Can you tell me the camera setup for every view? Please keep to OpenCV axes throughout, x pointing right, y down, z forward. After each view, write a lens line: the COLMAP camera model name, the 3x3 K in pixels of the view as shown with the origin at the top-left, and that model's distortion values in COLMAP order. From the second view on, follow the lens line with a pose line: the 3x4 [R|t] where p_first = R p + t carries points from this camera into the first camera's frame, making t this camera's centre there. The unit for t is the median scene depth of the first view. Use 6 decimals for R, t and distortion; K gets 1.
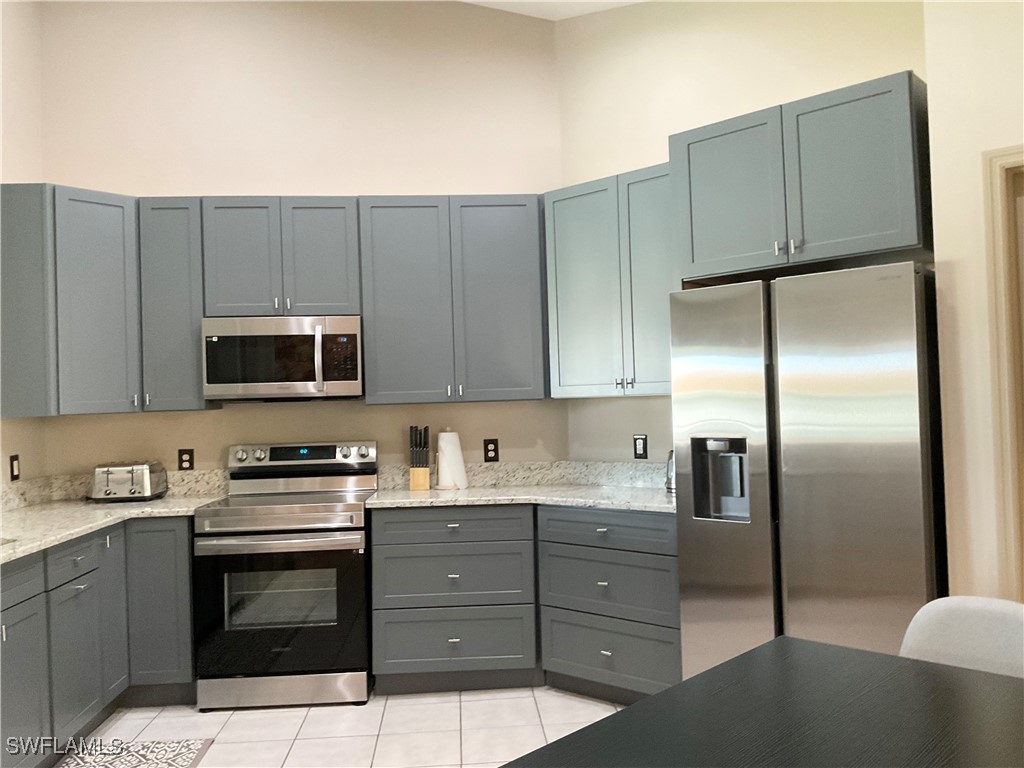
lens RADIAL K [[842.4, 0, 512.0], [0, 842.4, 384.0], [0, 0, 1]] dist [0.098507, -0.199915]
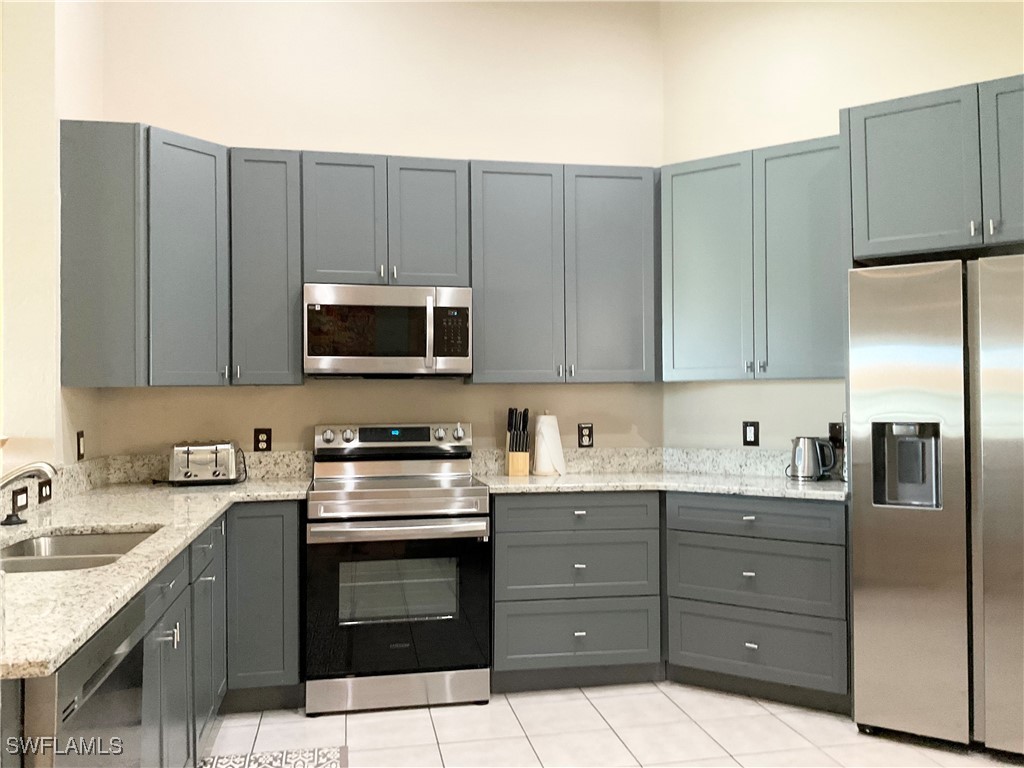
lens RADIAL K [[842.4, 0, 512.0], [0, 842.4, 384.0], [0, 0, 1]] dist [0.098507, -0.199915]
pose [[0.992307, 0.022654, 0.121709, -0.254263], [-0.023224, 0.999725, 0.003271, 0.021870], [-0.121602, -0.006073, 0.992560, 0.071710]]
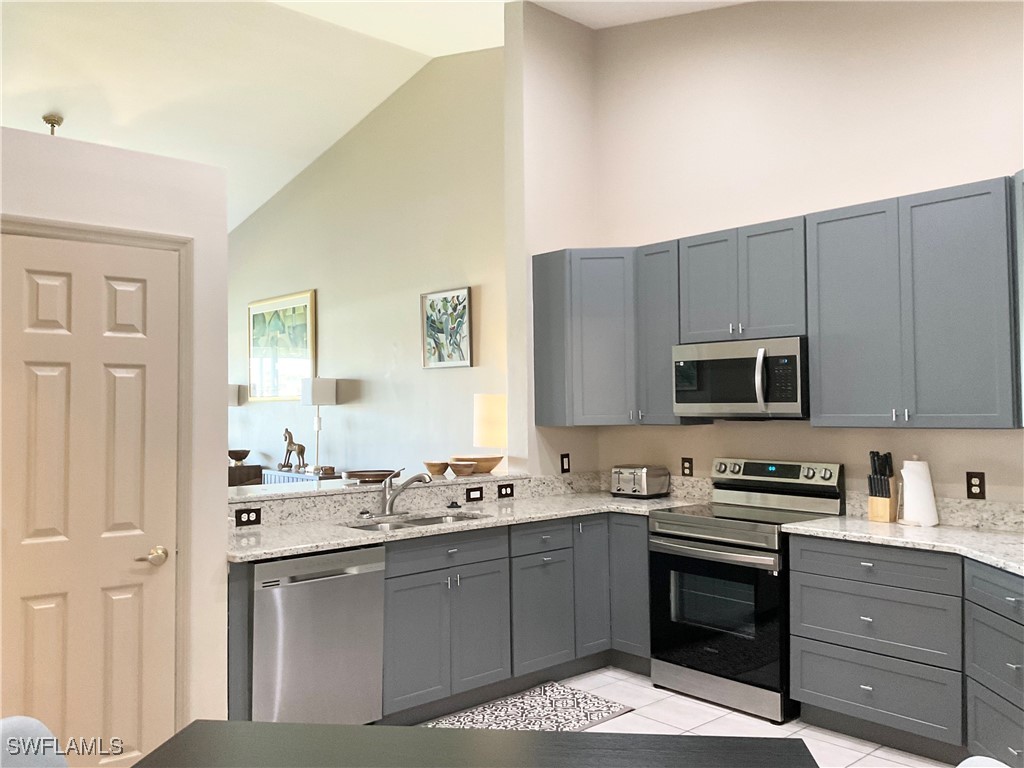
lens RADIAL K [[842.4, 0, 512.0], [0, 842.4, 384.0], [0, 0, 1]] dist [0.098507, -0.199915]
pose [[0.617485, 0.001646, -0.786581, 0.405217], [0.005308, 0.999966, 0.006259, -0.034366], [0.786565, -0.008040, 0.617455, 0.125187]]
